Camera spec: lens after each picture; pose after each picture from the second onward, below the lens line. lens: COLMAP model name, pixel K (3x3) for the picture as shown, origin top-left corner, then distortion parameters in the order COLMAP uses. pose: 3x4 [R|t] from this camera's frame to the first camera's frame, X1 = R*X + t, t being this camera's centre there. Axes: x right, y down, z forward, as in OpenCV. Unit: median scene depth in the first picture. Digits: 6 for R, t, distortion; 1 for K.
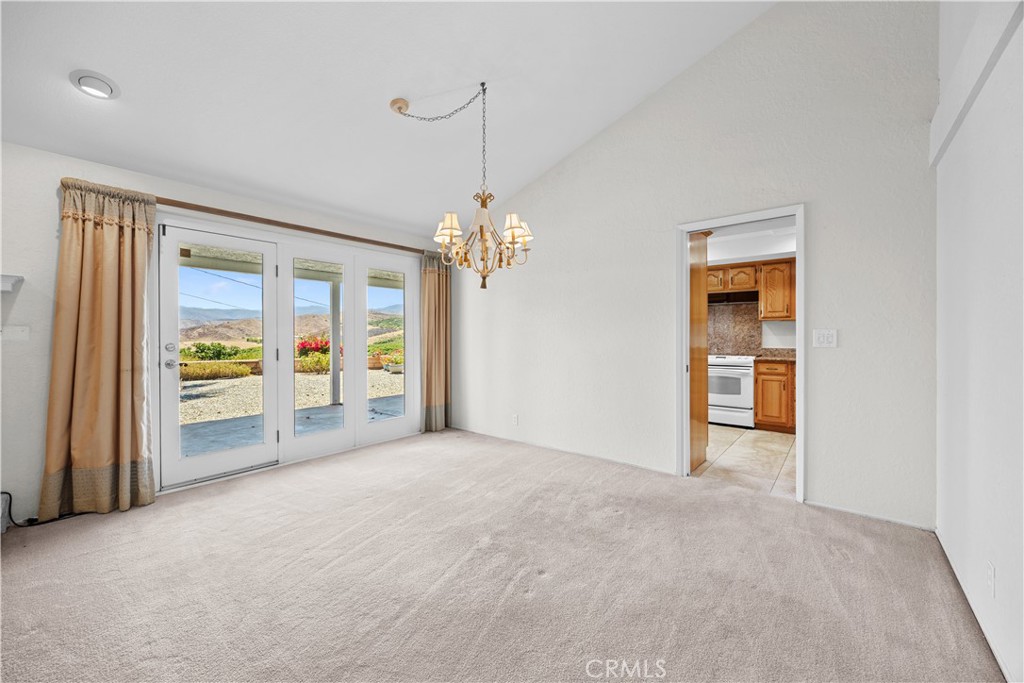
lens RADIAL K [[395.0, 0, 511.2], [0, 395.0, 337.3], [0, 0, 1]] dist [-0.000562, -0.000018]
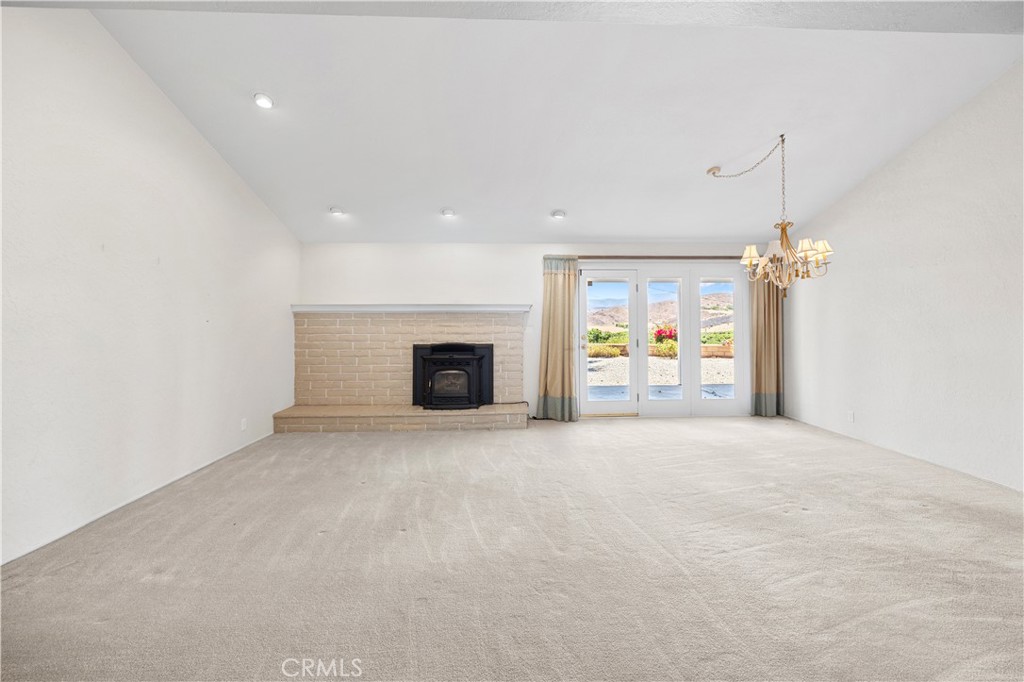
lens RADIAL K [[405.2, 0, 514.7], [0, 405.2, 317.5], [0, 0, 1]] dist [-0.002614, -0.000103]
pose [[0.671388, -0.008945, -0.741052, 0.217010], [-0.000838, 0.999917, -0.012829, -0.030694], [0.741106, 0.009234, 0.671325, -0.349465]]
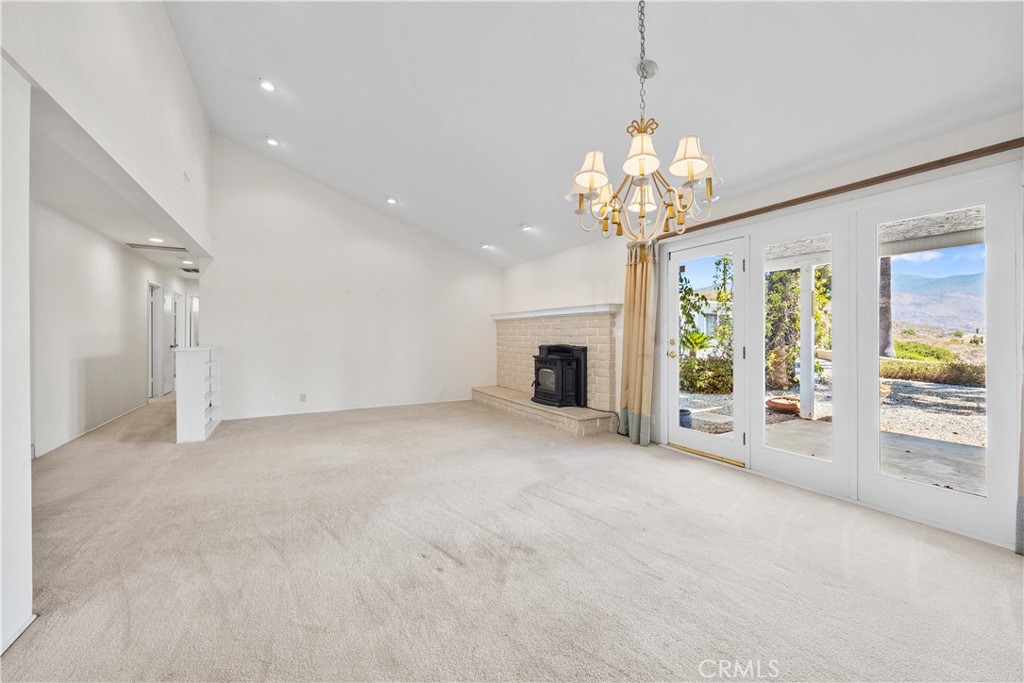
lens RADIAL K [[399.2, 0, 512.7], [0, 399.2, 331.1], [0, 0, 1]] dist [-0.000589, -0.000098]
pose [[-0.352245, -0.006214, -0.935887, 0.458185], [-0.003797, 0.999979, -0.005211, -0.001680], [0.935900, 0.001718, -0.352261, 0.730474]]
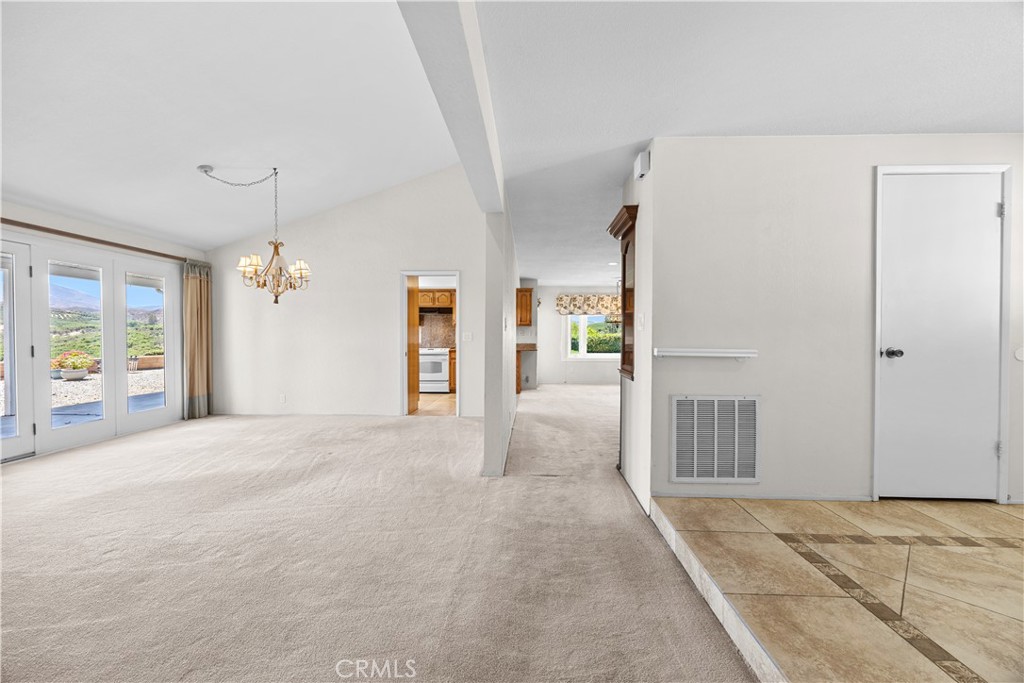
lens RADIAL K [[392.4, 0, 513.0], [0, 392.4, 342.4], [0, 0, 1]] dist [-0.000540, -0.000133]
pose [[0.795985, -0.006383, 0.605282, -0.184108], [-0.001903, 0.999913, 0.013047, 0.003334], [-0.605313, -0.011538, 0.795904, -0.539397]]
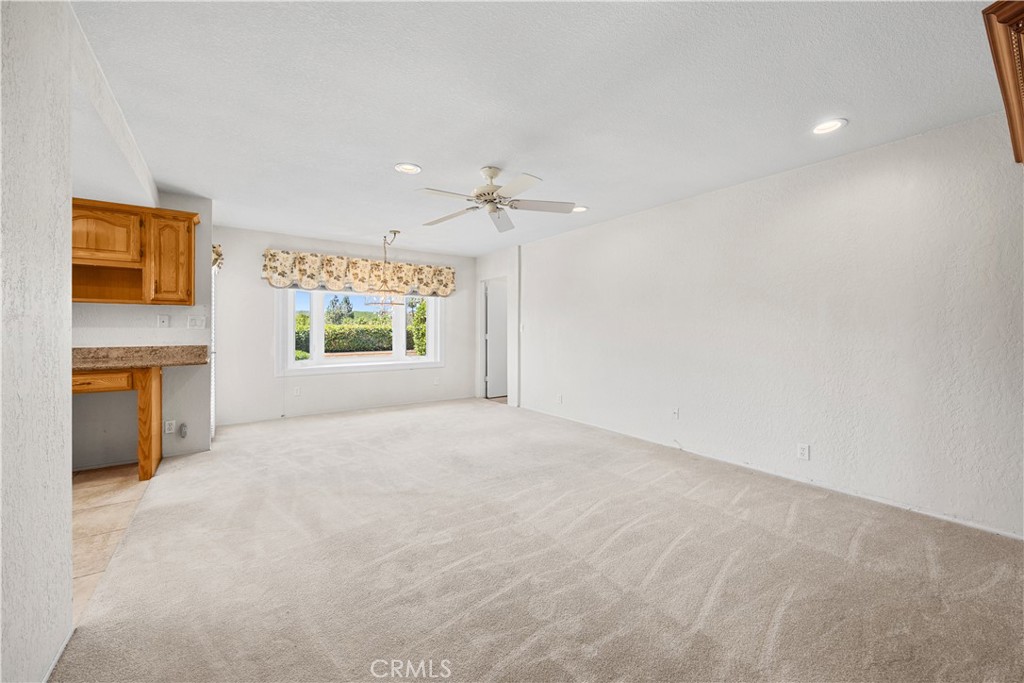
lens RADIAL K [[399.2, 0, 512.7], [0, 399.2, 331.1], [0, 0, 1]] dist [-0.000589, -0.000098]
pose [[0.246448, -0.003499, 0.969150, 0.469939], [-0.001781, 0.999990, 0.004064, -0.001977], [-0.969154, -0.002728, 0.246440, 0.152067]]
